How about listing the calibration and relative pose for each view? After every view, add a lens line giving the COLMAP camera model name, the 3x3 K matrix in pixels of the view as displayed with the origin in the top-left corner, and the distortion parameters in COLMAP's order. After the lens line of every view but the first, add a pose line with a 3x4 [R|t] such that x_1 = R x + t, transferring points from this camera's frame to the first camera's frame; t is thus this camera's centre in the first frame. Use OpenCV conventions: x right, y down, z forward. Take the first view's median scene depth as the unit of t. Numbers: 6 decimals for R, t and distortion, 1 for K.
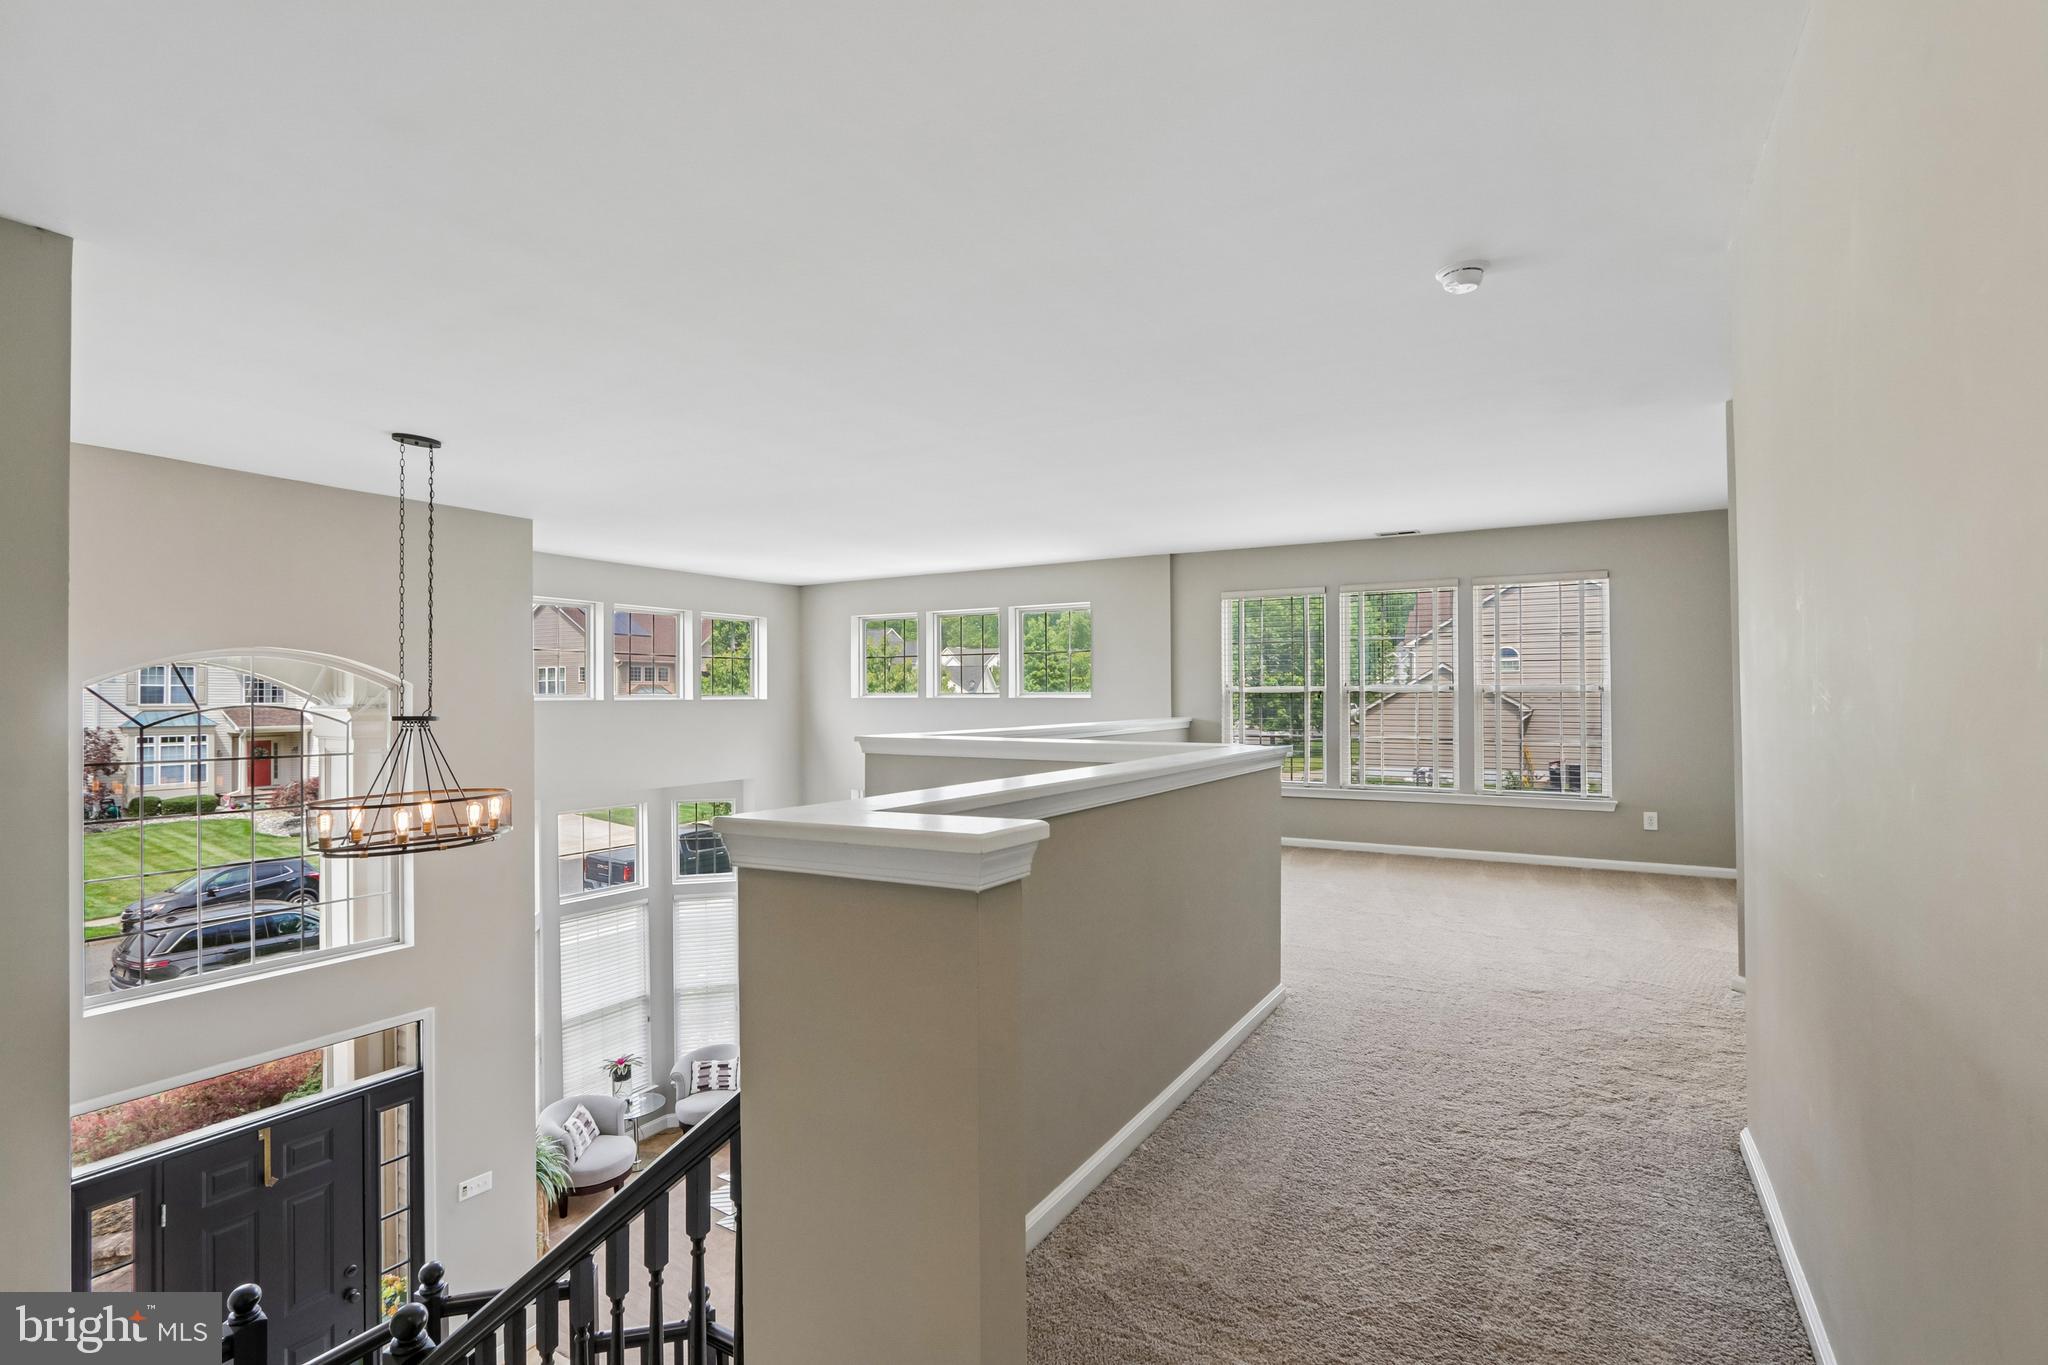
lens RADIAL K [[944.1, 0, 1021.4], [0, 944.1, 689.8], [0, 0, 1]] dist [-0.018280, 0.001713]
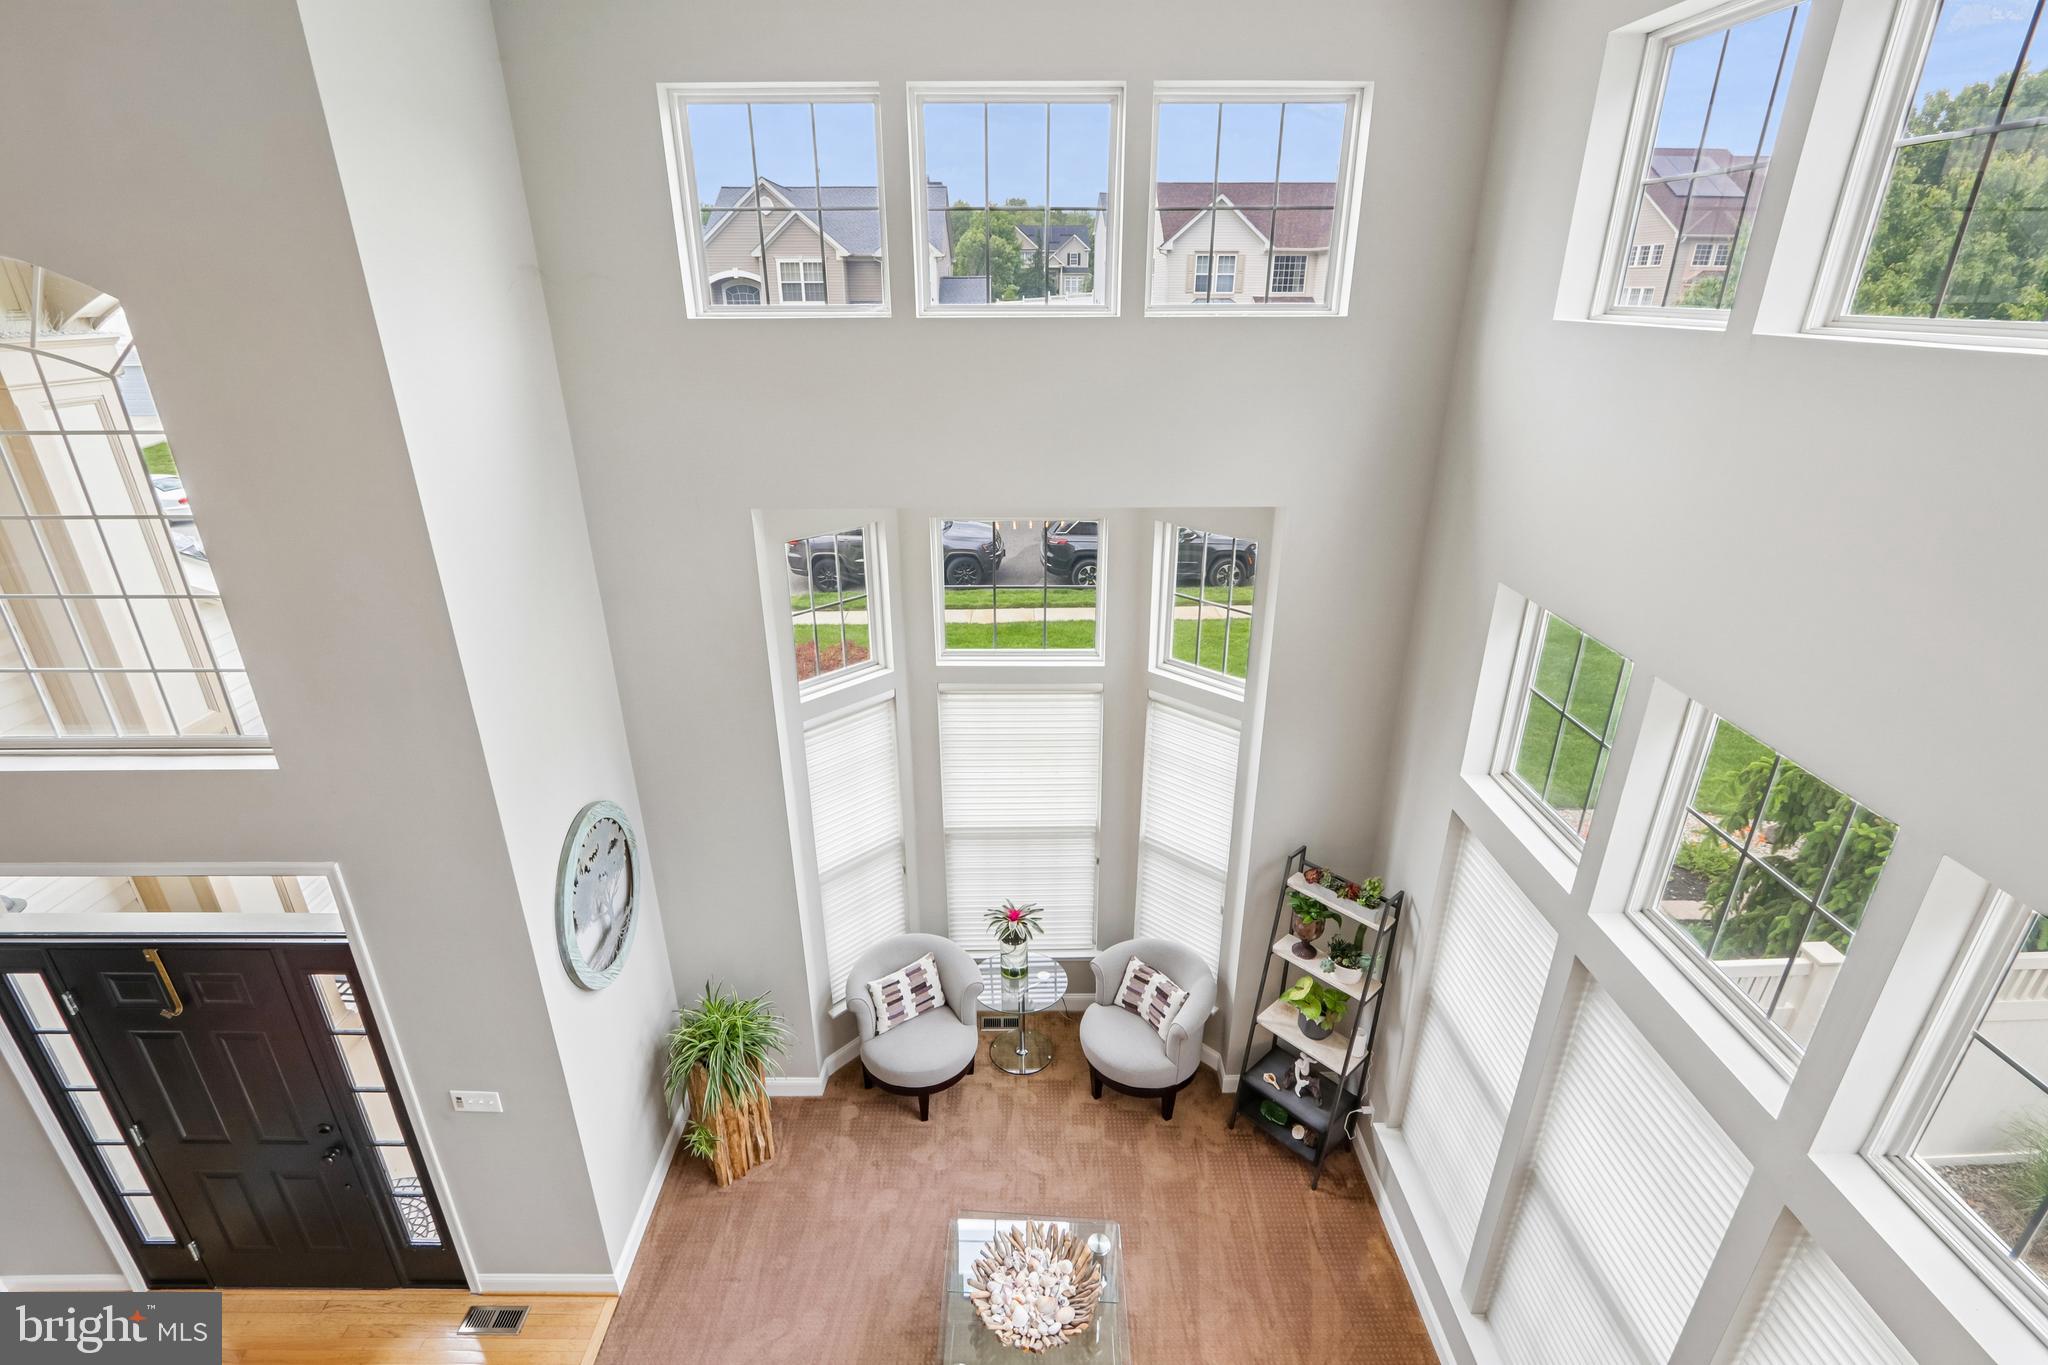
lens RADIAL K [[944.1, 0, 1017.5], [0, 944.1, 695.4], [0, 0, 1]] dist [-0.018280, 0.001713]
pose [[0.513006, 0.343408, -0.786699, 0.039233], [0.008882, 0.914315, 0.404906, -0.008562], [0.858339, -0.214706, 0.465999, 0.818454]]
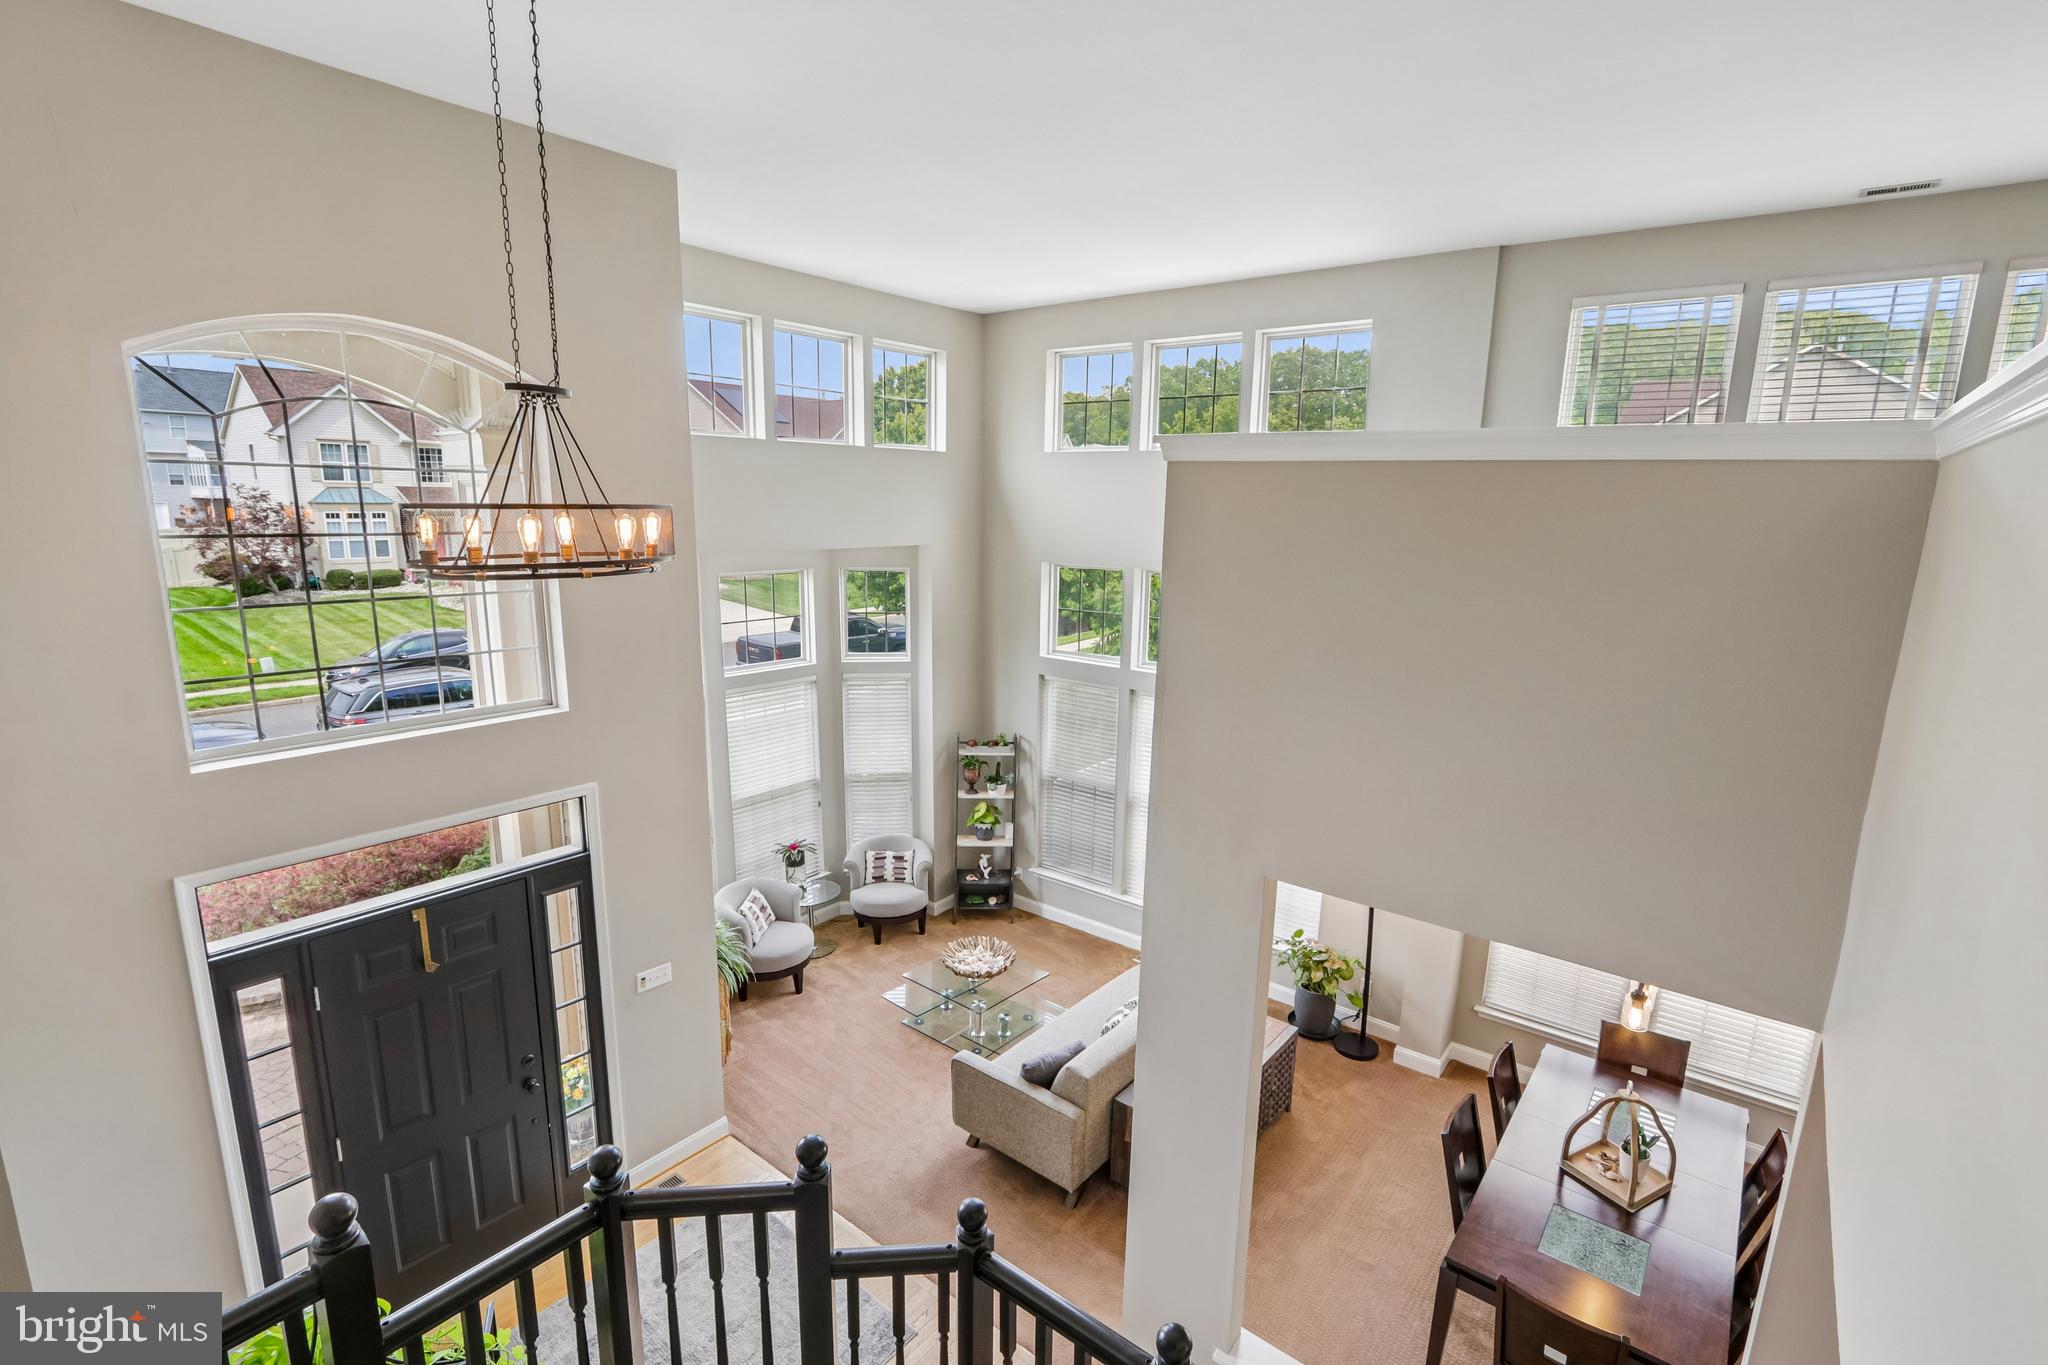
lens RADIAL K [[944.1, 0, 1019.9], [0, 944.1, 696.4], [0, 0, 1]] dist [-0.018280, 0.001713]
pose [[0.990154, 0.051279, -0.130249, -0.102373], [-0.022647, 0.976910, 0.212446, 0.053003], [0.138136, -0.207404, 0.968453, 0.176807]]
